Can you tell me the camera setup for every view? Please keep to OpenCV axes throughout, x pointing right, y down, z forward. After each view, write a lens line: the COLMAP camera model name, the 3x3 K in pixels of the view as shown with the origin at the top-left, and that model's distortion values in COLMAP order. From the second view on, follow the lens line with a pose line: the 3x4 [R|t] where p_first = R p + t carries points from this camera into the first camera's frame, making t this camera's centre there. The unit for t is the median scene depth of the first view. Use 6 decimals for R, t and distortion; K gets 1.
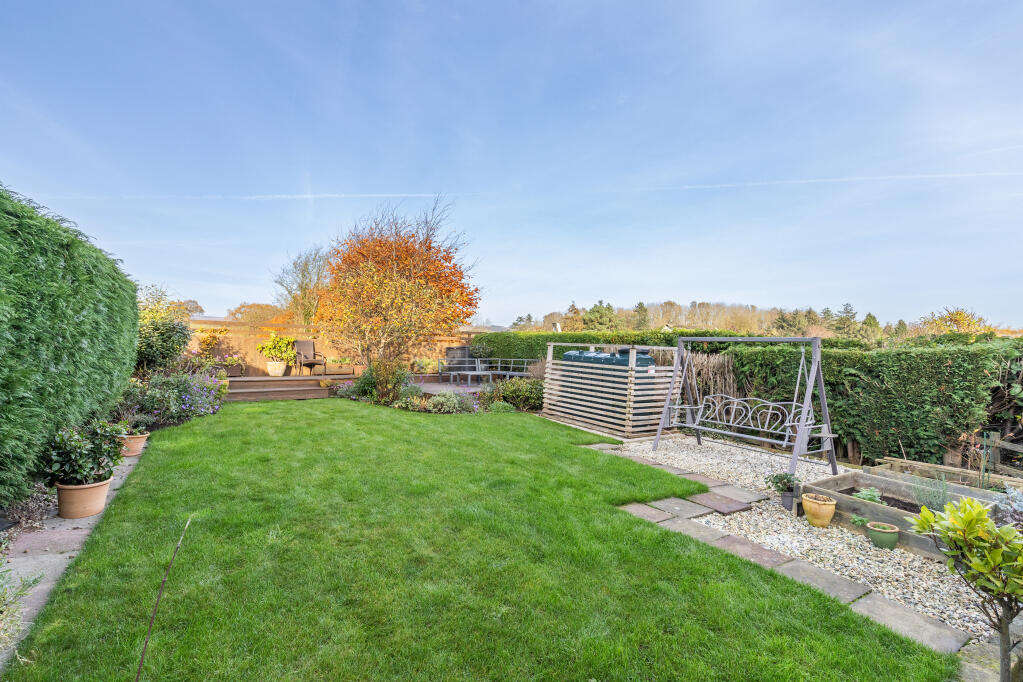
lens RADIAL K [[461.9, 0, 510.5], [0, 461.9, 342.4], [0, 0, 1]] dist [-0.000165, 0.000043]
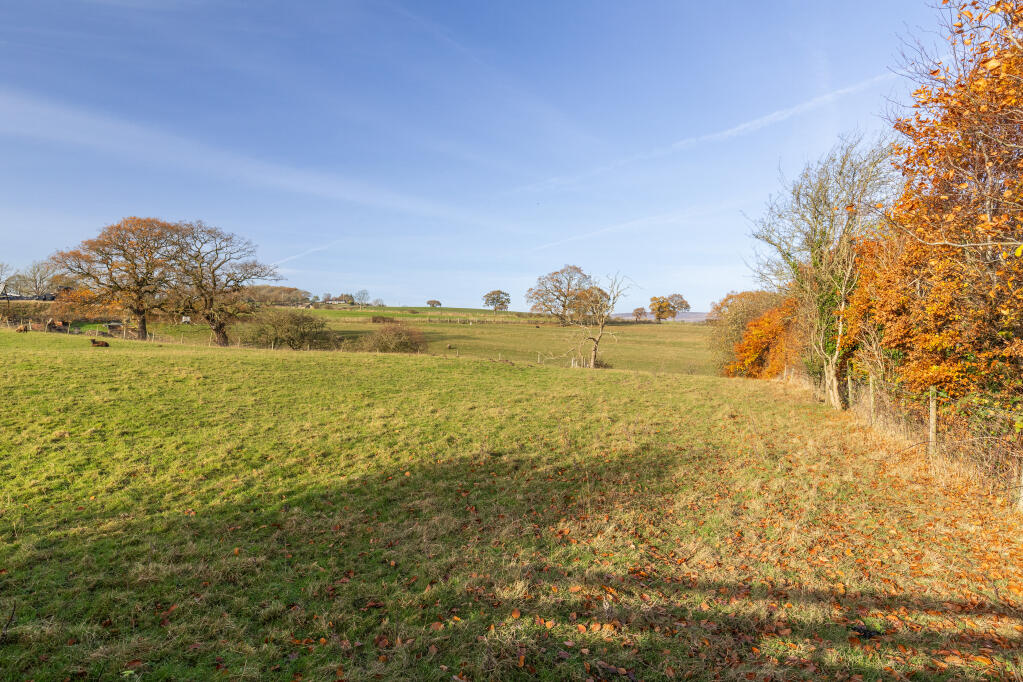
lens RADIAL K [[671.7, 0, 510.8], [0, 671.7, 342.4], [0, 0, 1]] dist [0.001651, -0.000067]
pose [[0.655860, -0.009758, -0.754819, -0.153060], [0.006439, 0.999952, -0.007332, -0.019300], [0.754855, -0.000051, 0.655892, 0.352333]]
